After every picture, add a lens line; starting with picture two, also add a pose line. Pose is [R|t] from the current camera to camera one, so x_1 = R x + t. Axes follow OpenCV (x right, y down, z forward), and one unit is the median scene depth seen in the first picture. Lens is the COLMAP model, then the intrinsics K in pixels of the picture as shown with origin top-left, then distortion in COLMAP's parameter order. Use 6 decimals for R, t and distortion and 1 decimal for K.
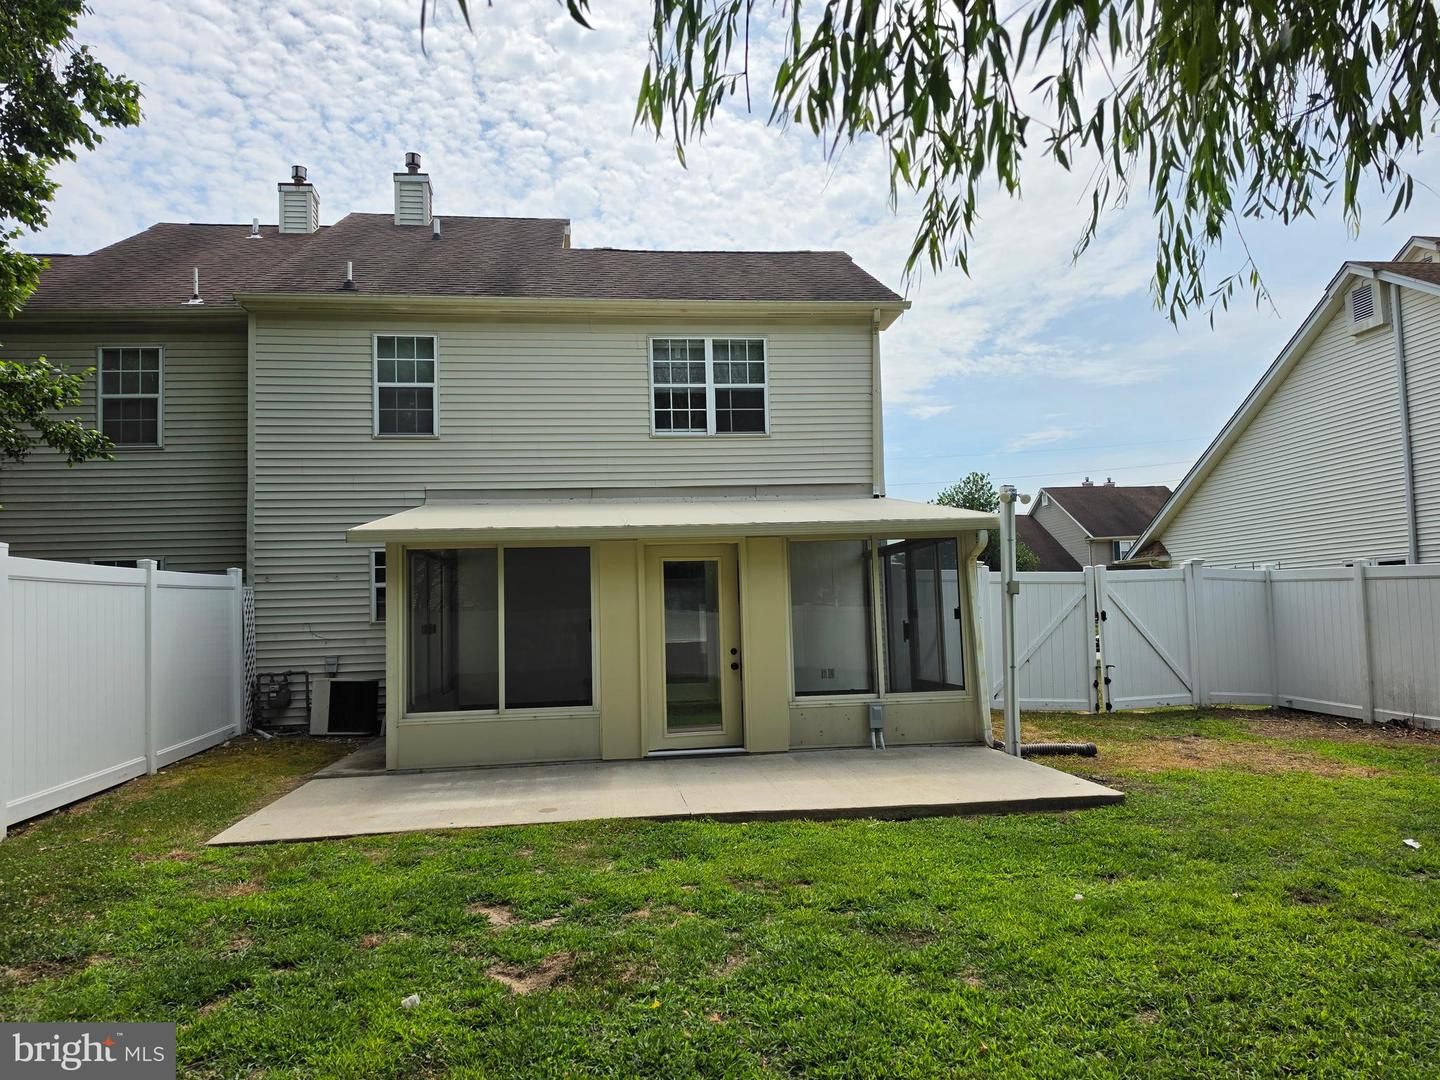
lens RADIAL K [[1030.3, 0, 723.5], [0, 1030.3, 549.2], [0, 0, 1]] dist [0.040156, -0.030040]
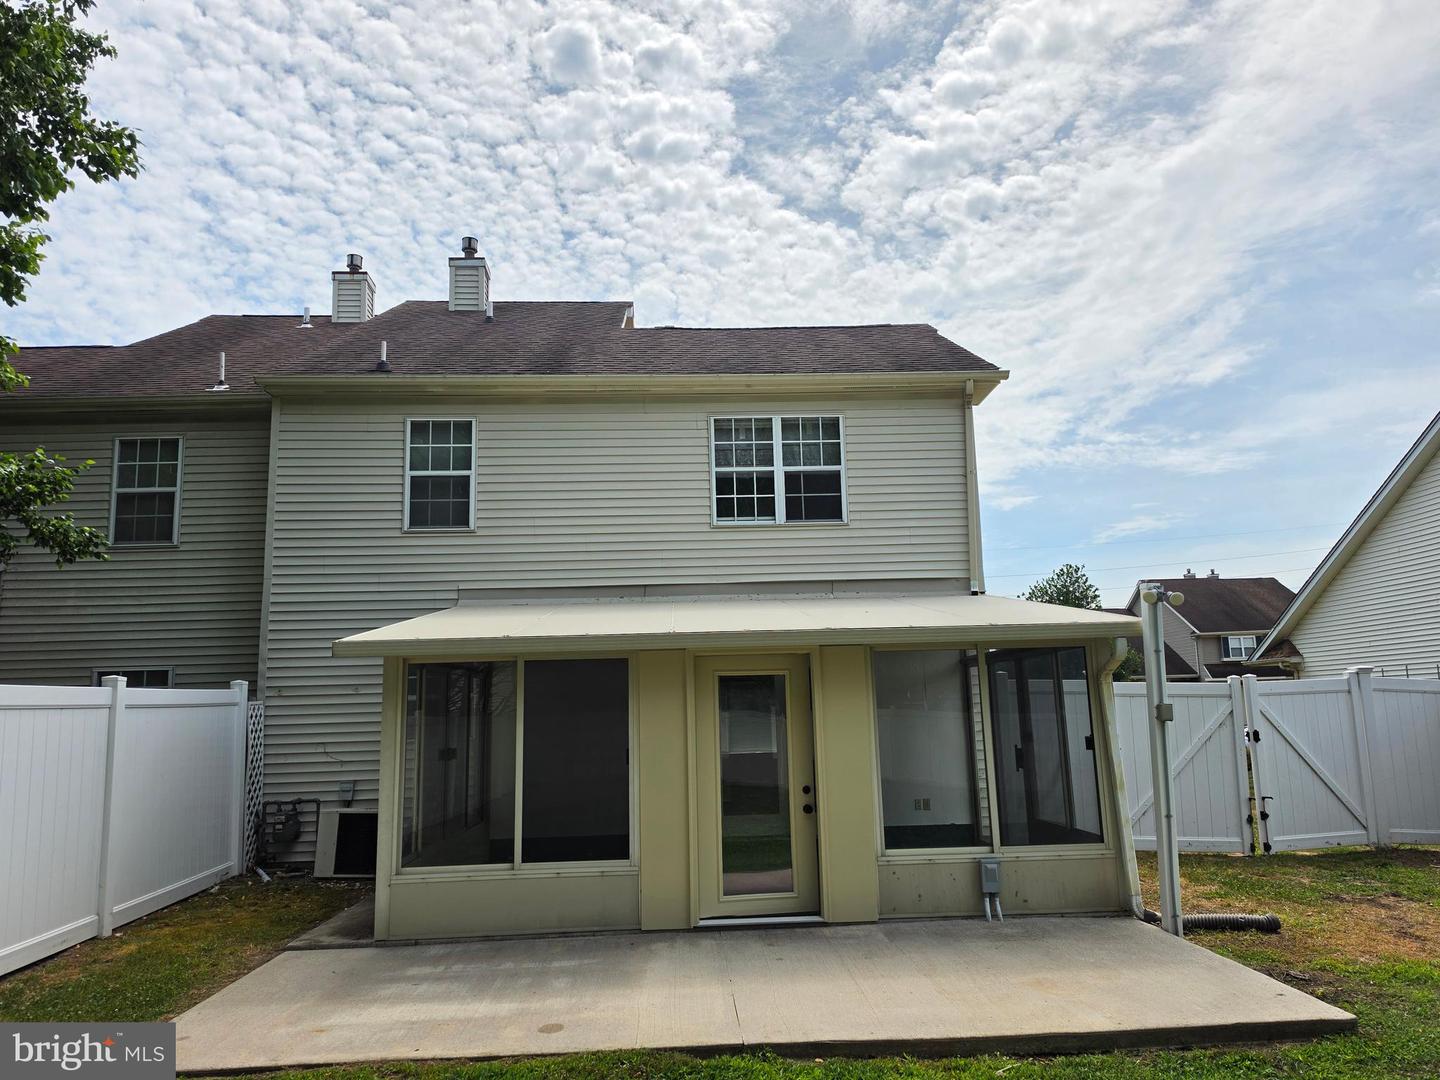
lens RADIAL K [[1030.3, 0, 729.7], [0, 1030.3, 538.8], [0, 0, 1]] dist [0.040156, -0.030040]
pose [[0.997602, -0.009752, -0.068526, 0.005318], [0.002795, 0.994894, -0.100890, -0.010061], [0.069160, 0.100457, 0.992535, 0.126916]]
